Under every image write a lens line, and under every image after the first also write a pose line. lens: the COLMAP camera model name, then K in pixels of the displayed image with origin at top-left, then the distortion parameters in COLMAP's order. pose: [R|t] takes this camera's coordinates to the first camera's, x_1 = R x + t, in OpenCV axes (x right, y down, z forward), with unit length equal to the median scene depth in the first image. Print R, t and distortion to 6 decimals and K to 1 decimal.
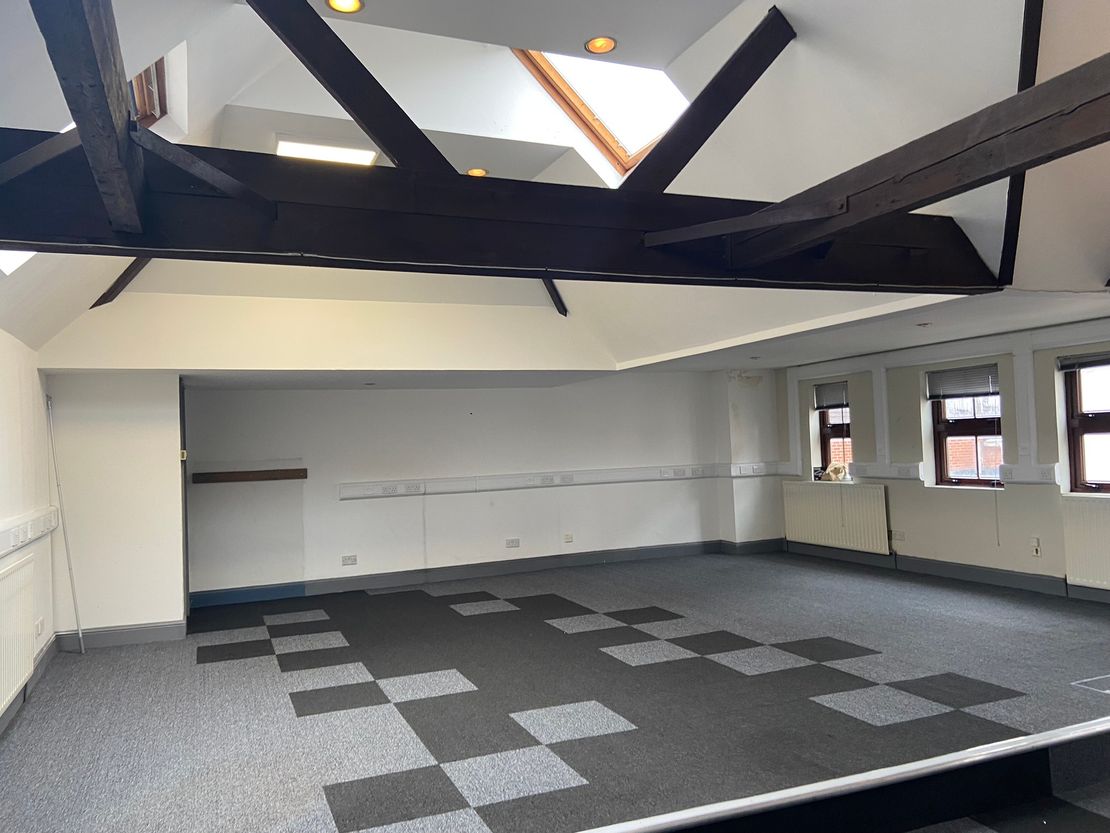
lens RADIAL K [[838.4, 0, 533.5], [0, 838.4, 414.6], [0, 0, 1]] dist [0.092231, -0.111444]
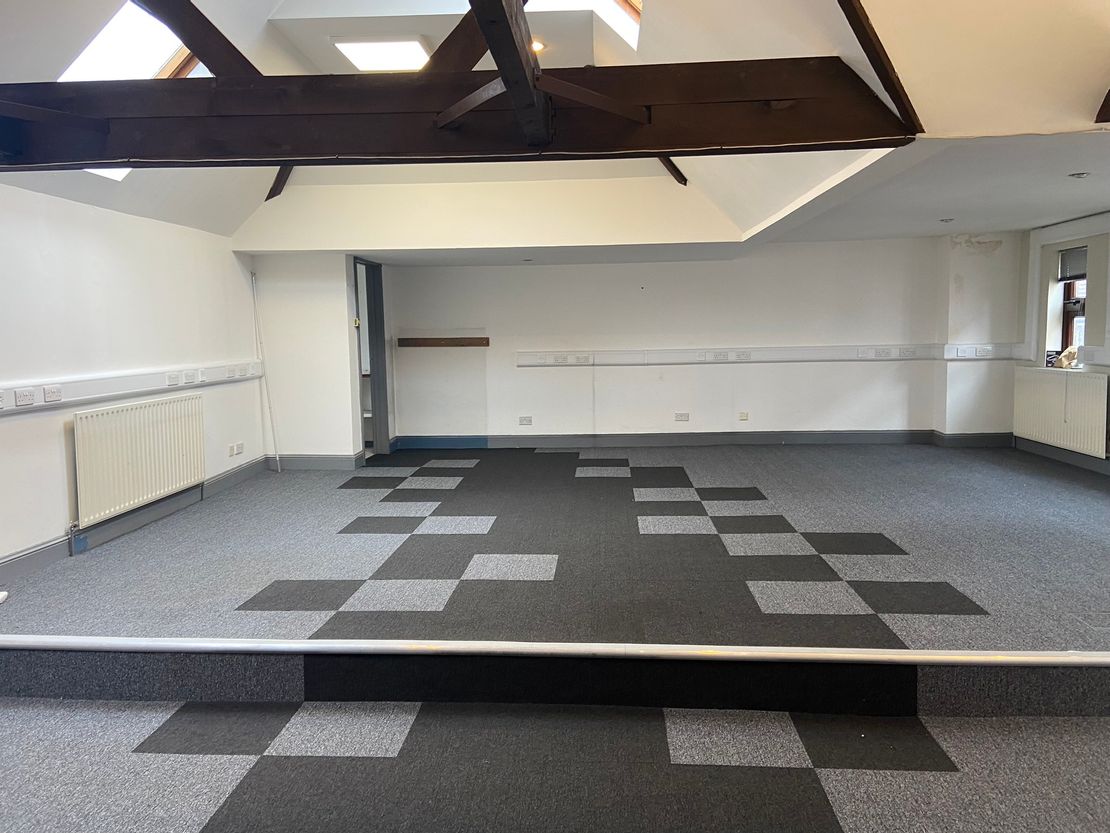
lens RADIAL K [[838.4, 0, 557.3], [0, 838.4, 412.2], [0, 0, 1]] dist [0.092231, -0.111444]
pose [[0.899701, 0.064967, -0.431645, 0.382061], [-0.000688, 0.989072, 0.147433, -0.003085], [0.436506, -0.132349, 0.889914, 0.042902]]
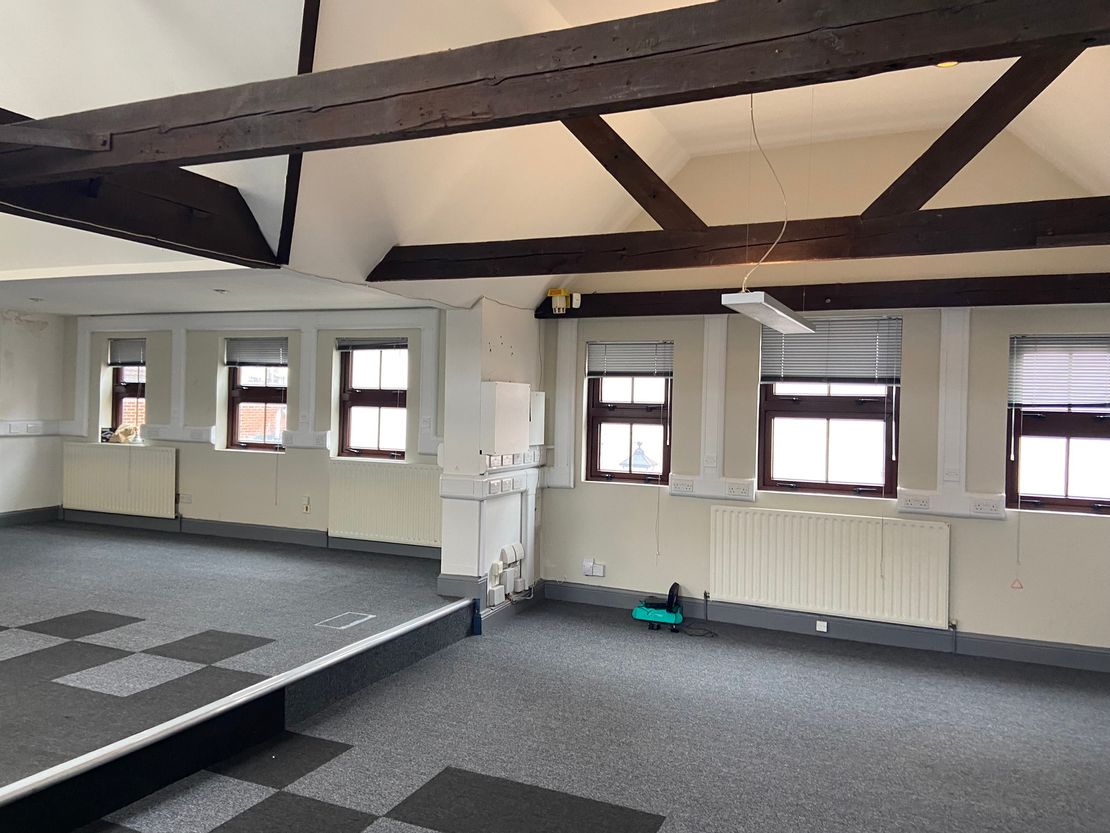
lens RADIAL K [[838.4, 0, 552.1], [0, 838.4, 407.9], [0, 0, 1]] dist [0.092231, -0.111444]
pose [[0.706511, 0.052057, 0.705785, 0.030615], [-0.076788, 0.997042, 0.003327, -0.000292], [-0.703524, -0.056546, 0.708418, -0.002796]]
